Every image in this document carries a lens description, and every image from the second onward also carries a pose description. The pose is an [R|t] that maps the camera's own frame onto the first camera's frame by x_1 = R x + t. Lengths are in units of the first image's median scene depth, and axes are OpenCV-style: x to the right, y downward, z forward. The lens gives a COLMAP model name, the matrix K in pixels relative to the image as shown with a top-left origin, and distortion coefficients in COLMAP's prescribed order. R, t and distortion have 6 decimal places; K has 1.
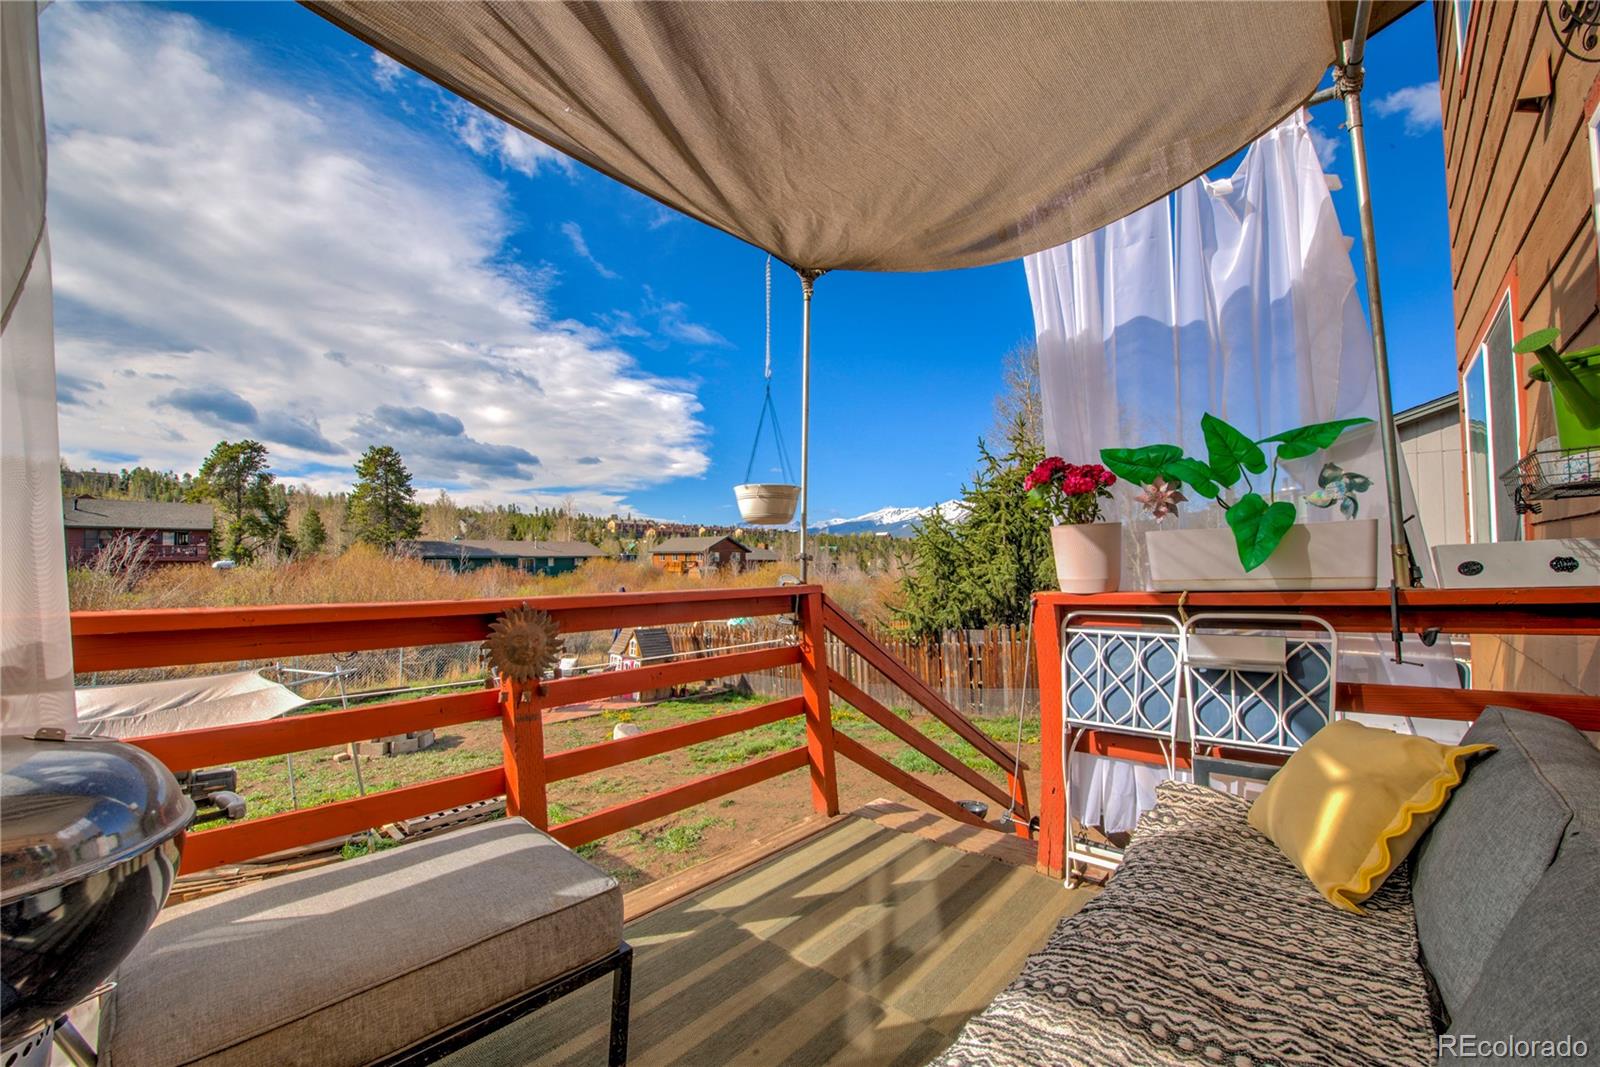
lens RADIAL K [[652.9, 0, 798.8], [0, 652.9, 528.8], [0, 0, 1]] dist [-0.017100, -0.001578]
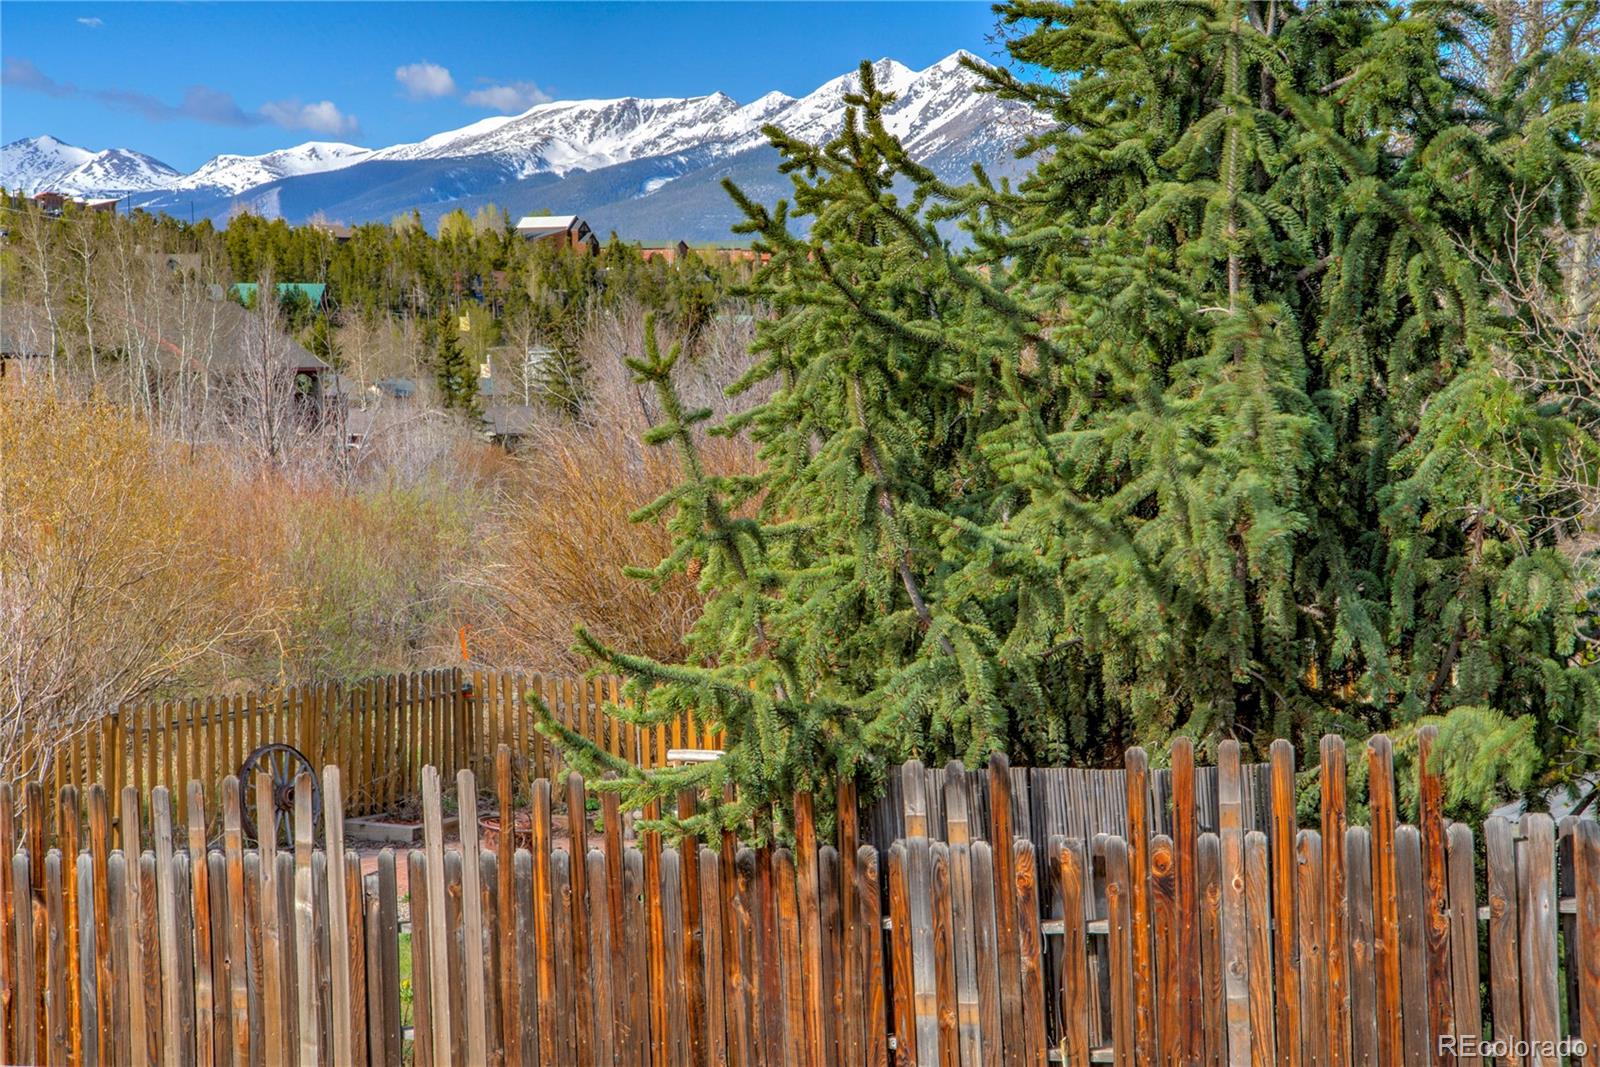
lens RADIAL K [[3150.5, 0, 803.9], [0, 3150.5, 530.3], [0, 0, 1]] dist [0.402164, 0.000000]
pose [[0.978486, -0.018860, 0.205452, 0.013649], [-0.002769, 0.994523, 0.104484, -0.004475], [-0.206297, -0.102805, 0.973074, 0.149956]]
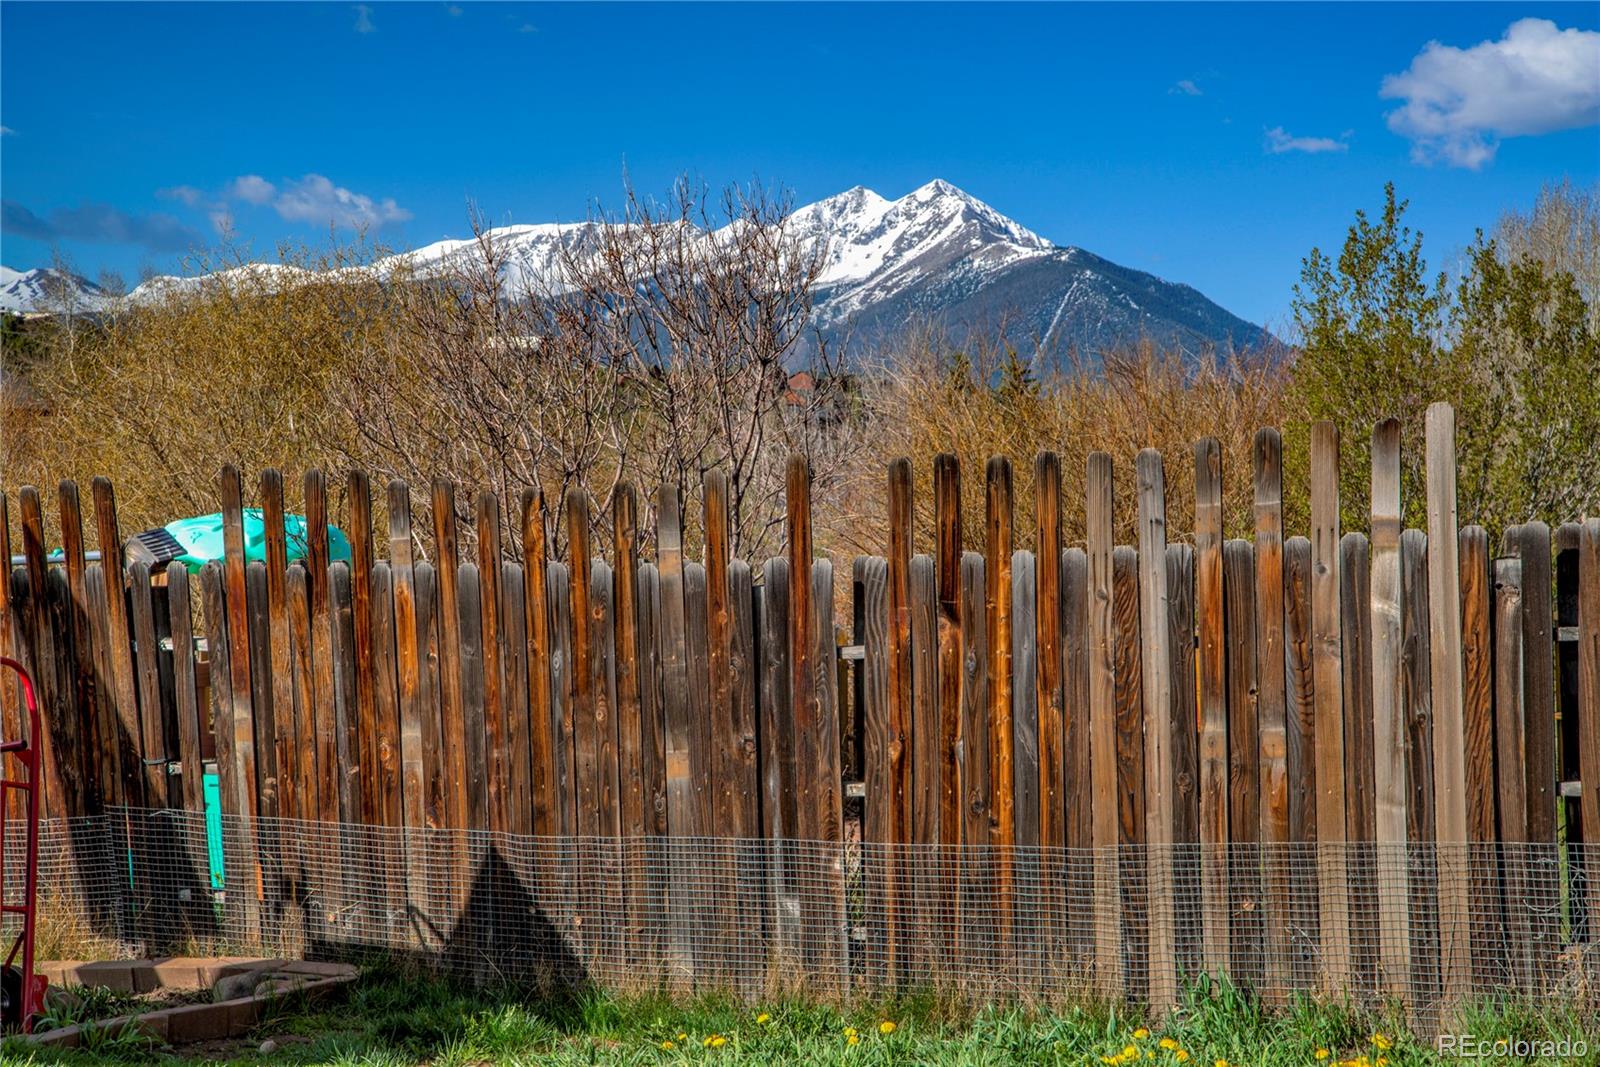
lens RADIAL K [[3336.7, 0, 811.7], [0, 3336.7, 502.7], [0, 0, 1]] dist [0.421502, 0.000000]
pose [[0.975940, 0.008576, 0.217869, -0.211946], [-0.020405, 0.998433, 0.052102, 0.152521], [-0.217081, -0.055294, 0.974586, 0.439710]]
